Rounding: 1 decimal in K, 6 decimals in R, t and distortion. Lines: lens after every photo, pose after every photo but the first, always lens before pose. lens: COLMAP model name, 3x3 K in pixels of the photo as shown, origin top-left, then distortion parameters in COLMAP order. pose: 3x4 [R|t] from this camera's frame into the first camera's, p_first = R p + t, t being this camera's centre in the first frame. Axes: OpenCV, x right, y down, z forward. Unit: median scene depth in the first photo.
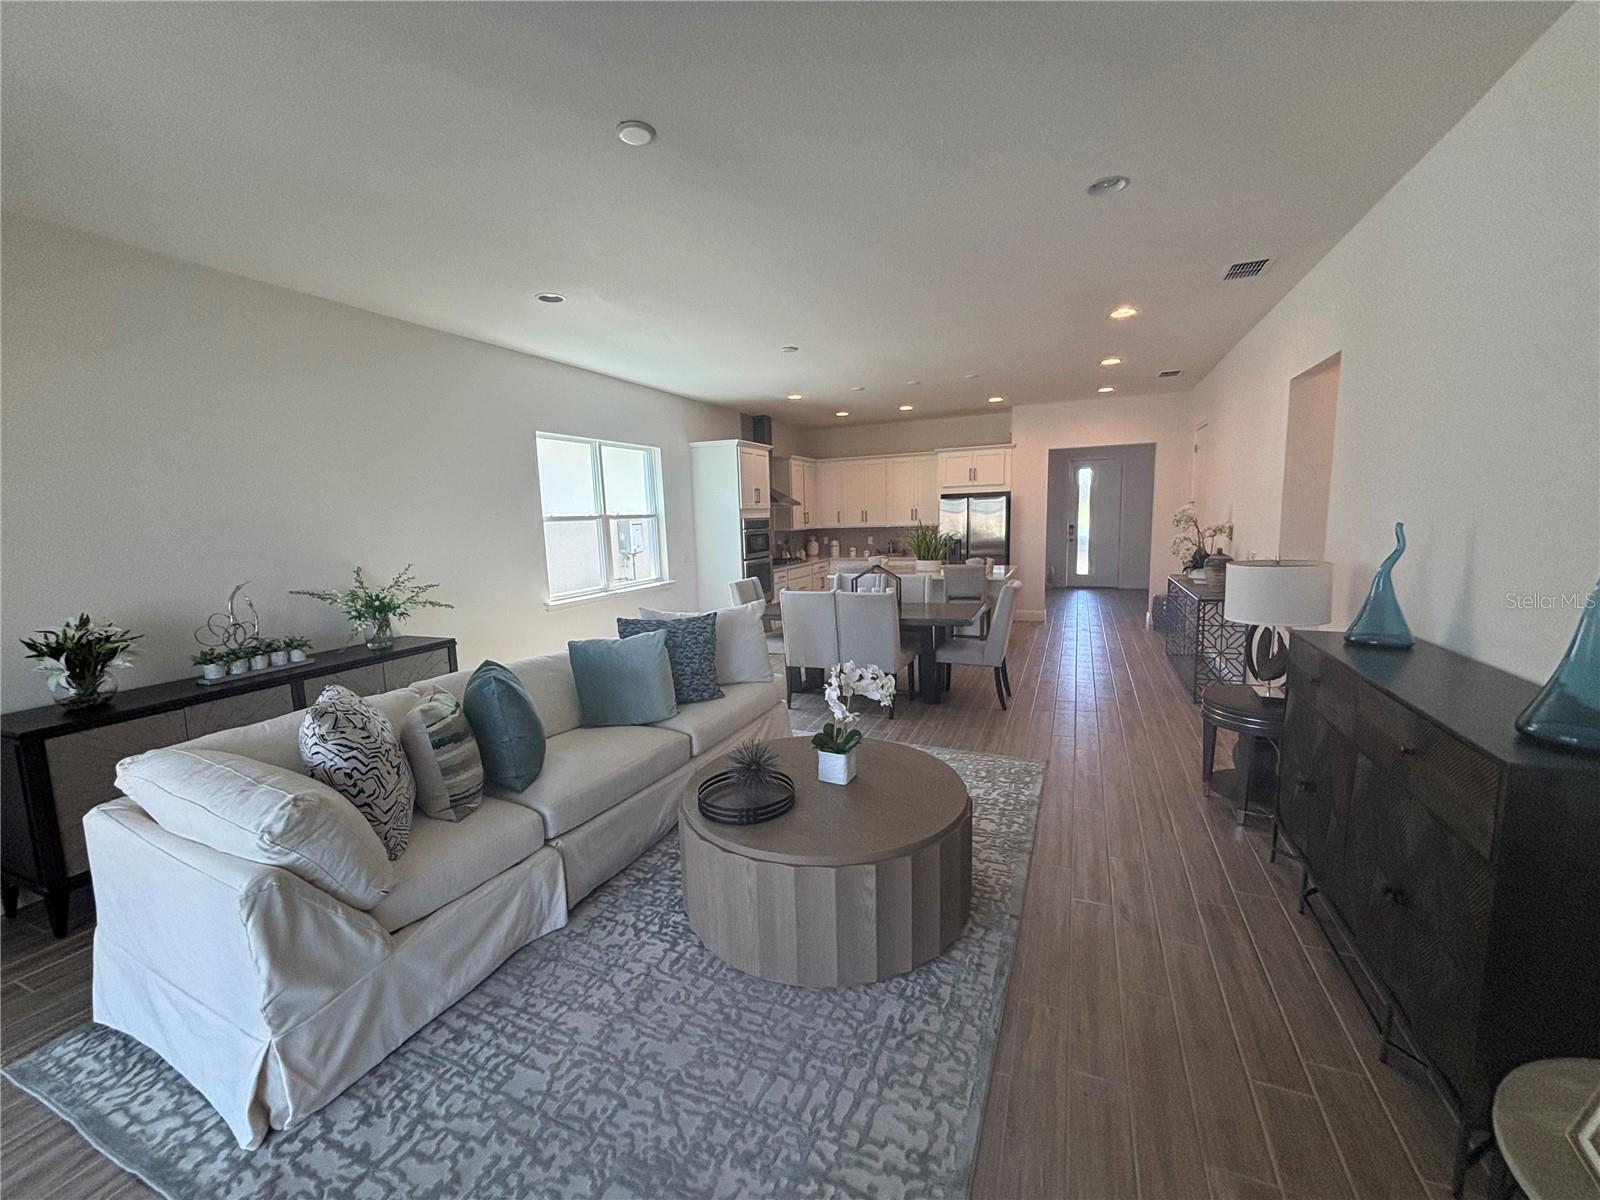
lens RADIAL K [[647.6, 0, 801.5], [0, 647.6, 600.3], [0, 0, 1]] dist [0.001234, 0.000097]
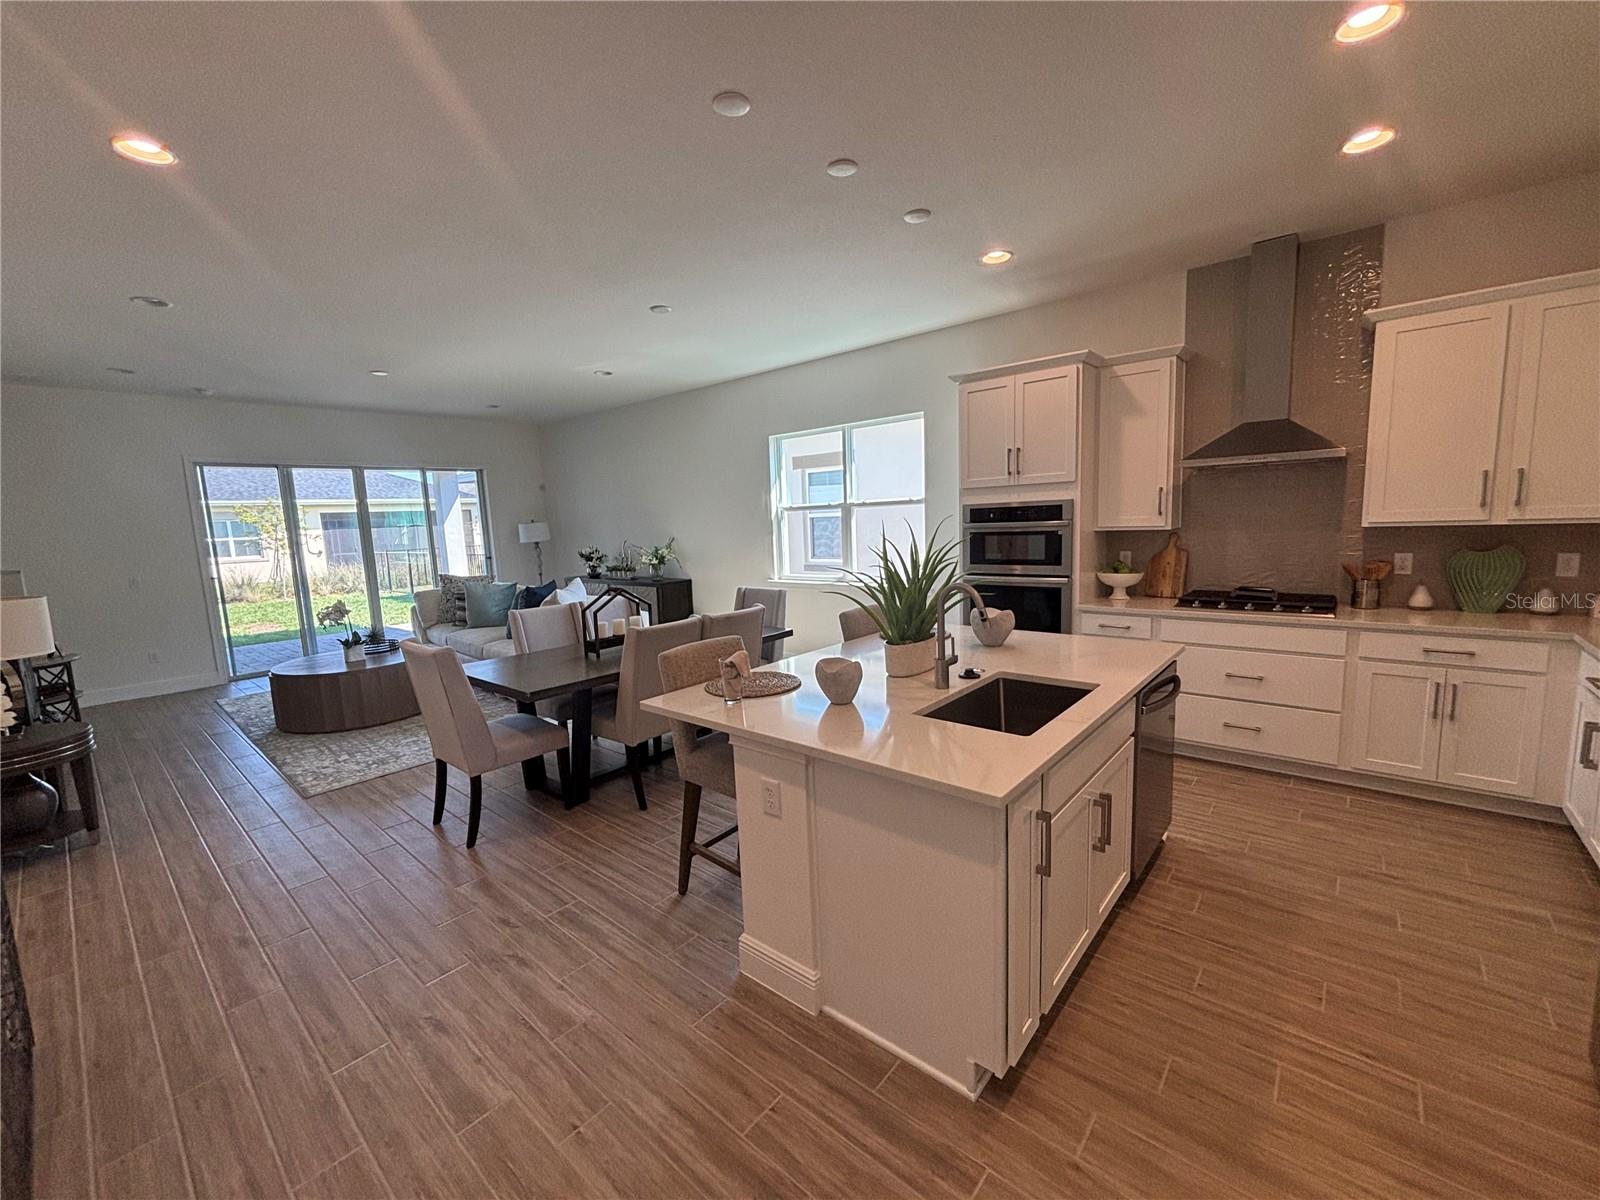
lens RADIAL K [[647.6, 0, 803.3], [0, 647.6, 599.9], [0, 0, 1]] dist [0.001234, 0.000097]
pose [[-0.299222, 0.160155, -0.940647, 0.635627], [-0.078559, 0.978332, 0.191561, -0.168083], [0.950944, 0.131216, -0.280157, 1.215857]]
